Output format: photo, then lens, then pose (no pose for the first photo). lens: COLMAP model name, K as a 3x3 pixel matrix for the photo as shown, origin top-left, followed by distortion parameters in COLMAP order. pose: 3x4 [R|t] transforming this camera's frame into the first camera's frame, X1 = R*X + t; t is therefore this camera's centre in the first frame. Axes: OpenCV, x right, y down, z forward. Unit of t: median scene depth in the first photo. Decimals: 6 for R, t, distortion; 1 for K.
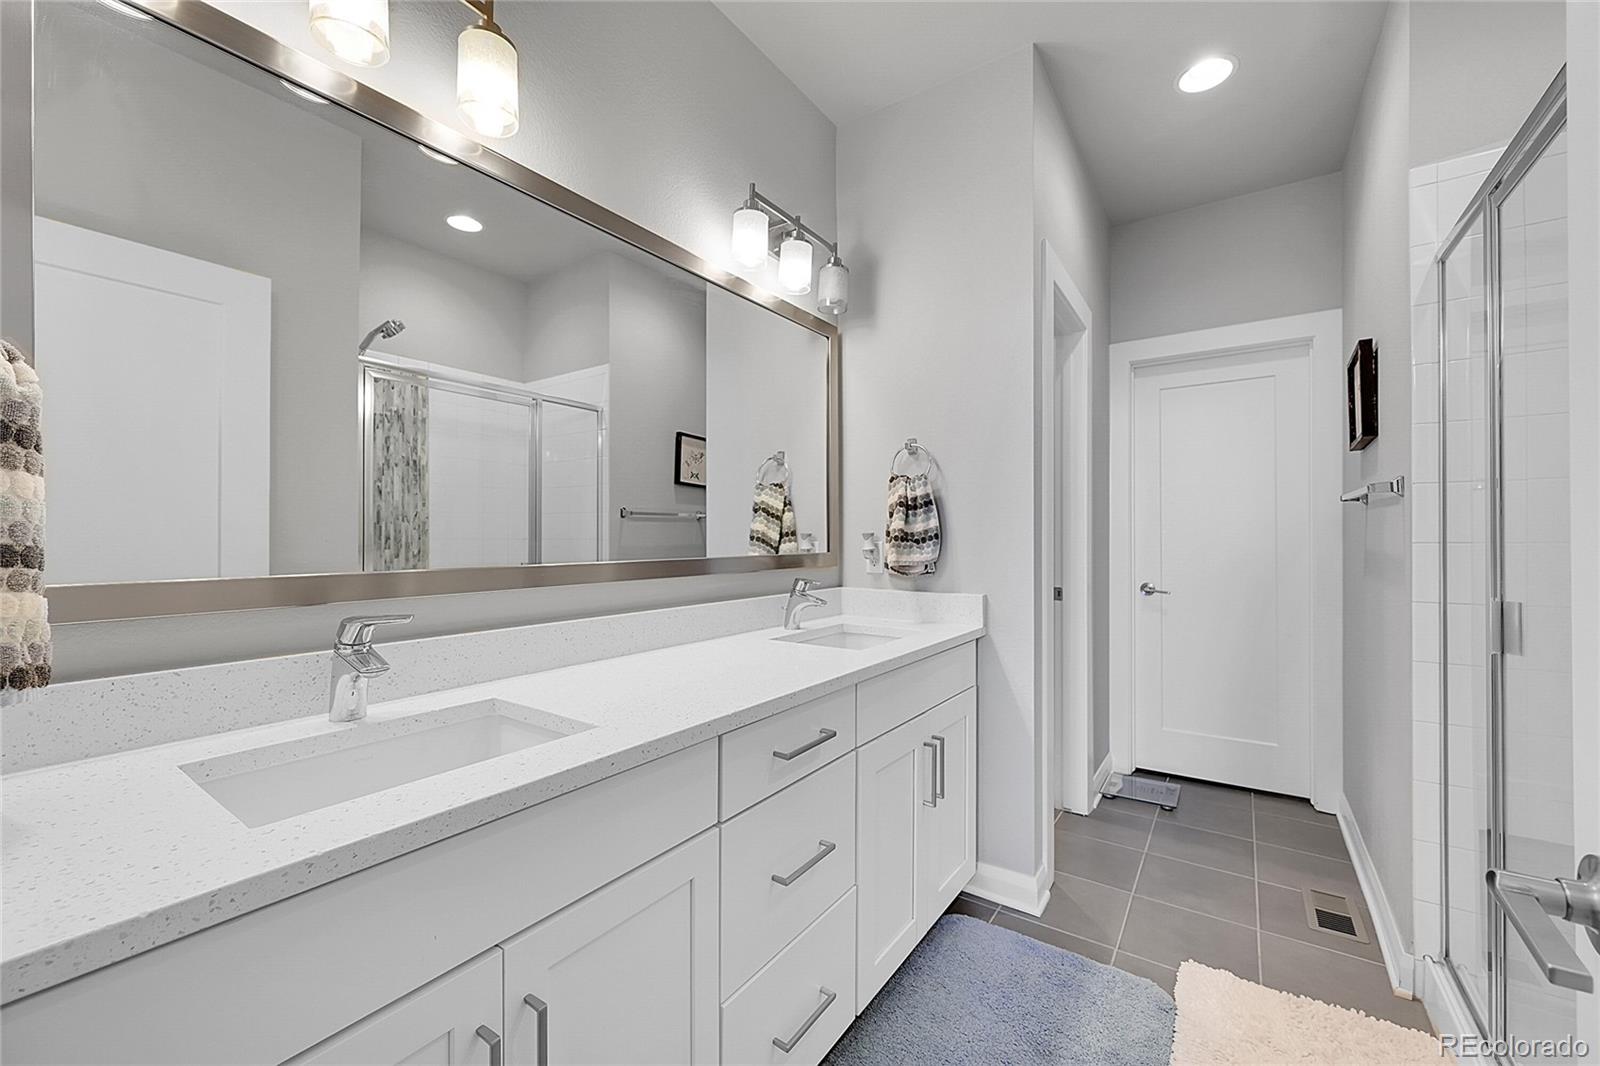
lens RADIAL K [[632.5, 0, 800.7], [0, 632.5, 531.8], [0, 0, 1]] dist [-0.002008, -0.000299]
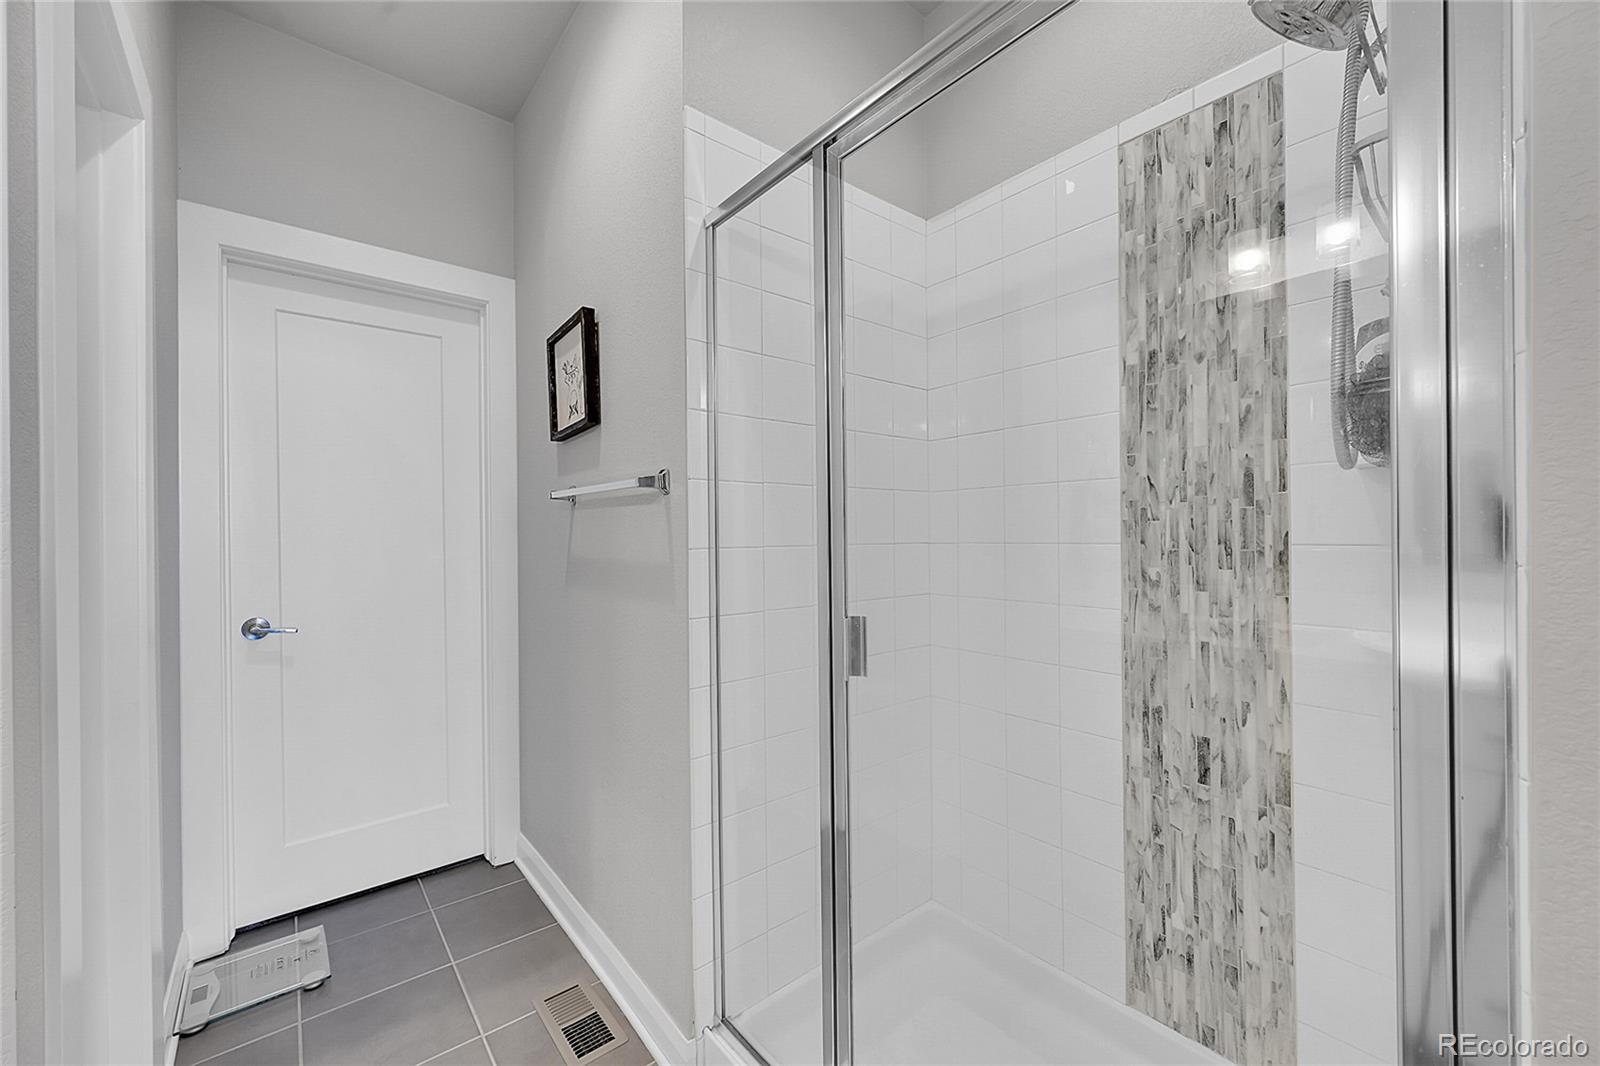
lens RADIAL K [[632.5, 0, 796.5], [0, 632.5, 528.4], [0, 0, 1]] dist [-0.002008, -0.000299]
pose [[0.271289, 0.000442, 0.962498, 0.119616], [0.004680, 0.999987, -0.001779, -0.004650], [-0.962486, 0.004987, 0.271284, 0.390421]]
